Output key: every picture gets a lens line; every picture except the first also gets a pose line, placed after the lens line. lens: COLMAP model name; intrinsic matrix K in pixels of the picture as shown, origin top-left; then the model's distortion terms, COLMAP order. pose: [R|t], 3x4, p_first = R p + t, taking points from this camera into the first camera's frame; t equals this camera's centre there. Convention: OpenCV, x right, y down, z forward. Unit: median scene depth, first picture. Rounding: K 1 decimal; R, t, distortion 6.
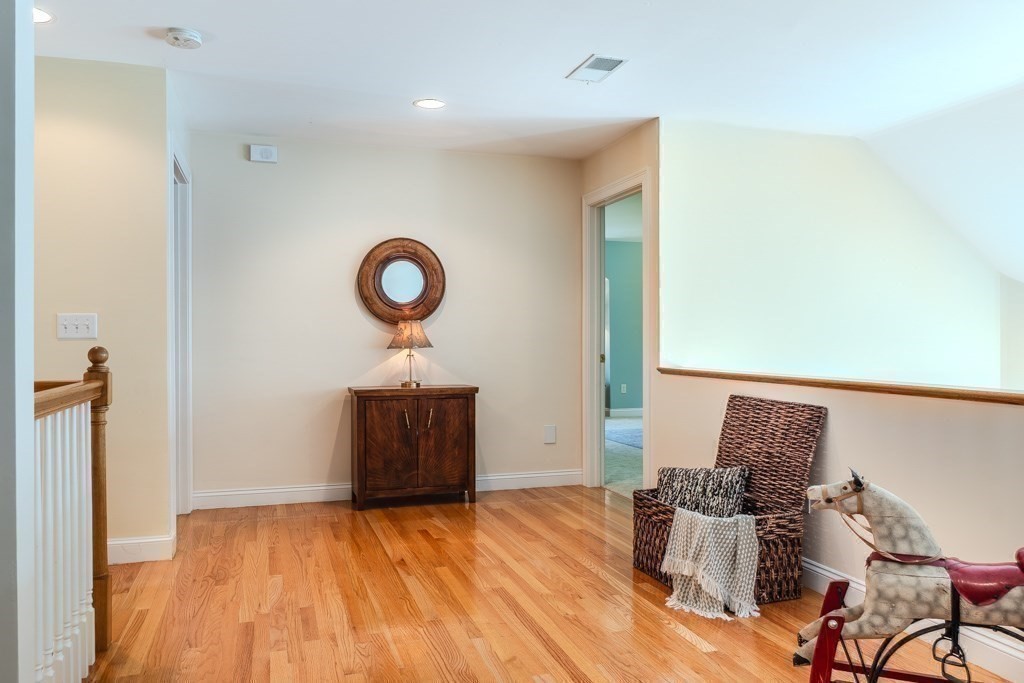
lens RADIAL K [[740.2, 0, 511.5], [0, 740.2, 341.8], [0, 0, 1]] dist [0.003309, 0.005094]
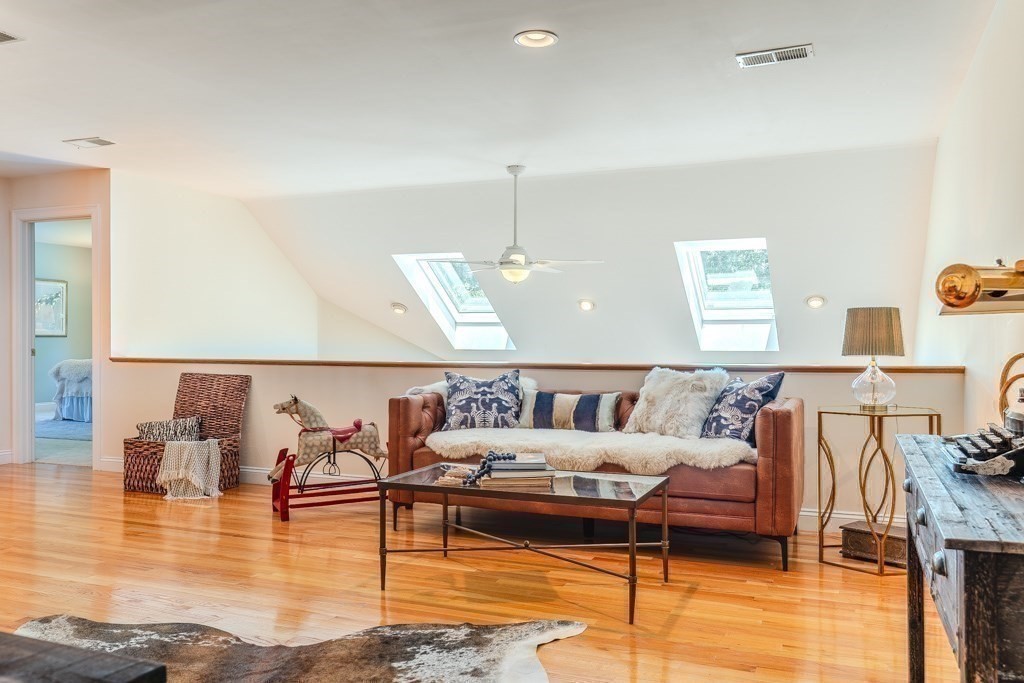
lens RADIAL K [[799.8, 0, 511.8], [0, 799.8, 339.7], [0, 0, 1]] dist [-0.001573, -0.000466]
pose [[0.646510, 0.002506, 0.762902, -0.642871], [-0.000095, 0.999995, -0.003204, 0.011456], [-0.762906, 0.001999, 0.646507, -0.713946]]
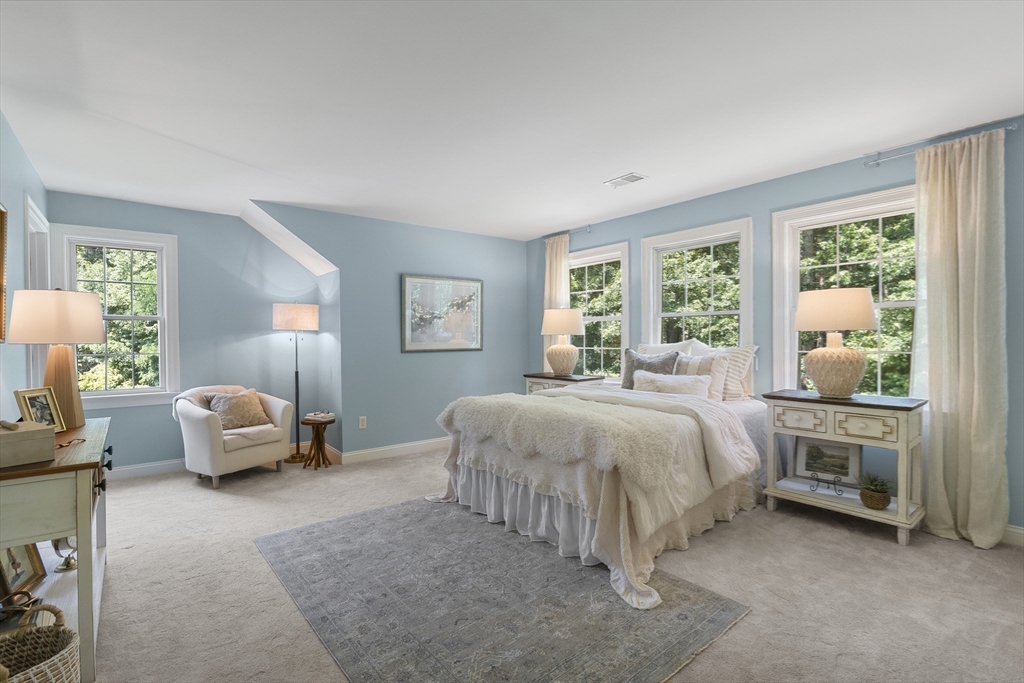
lens RADIAL K [[471.6, 0, 512.3], [0, 471.6, 342.8], [0, 0, 1]] dist [-0.000016, 0.000000]
pose [[0.935973, -0.004564, 0.352042, 0.036559], [0.002421, 0.999976, 0.006527, -0.032216], [-0.352063, -0.005257, 0.935962, 0.873857]]
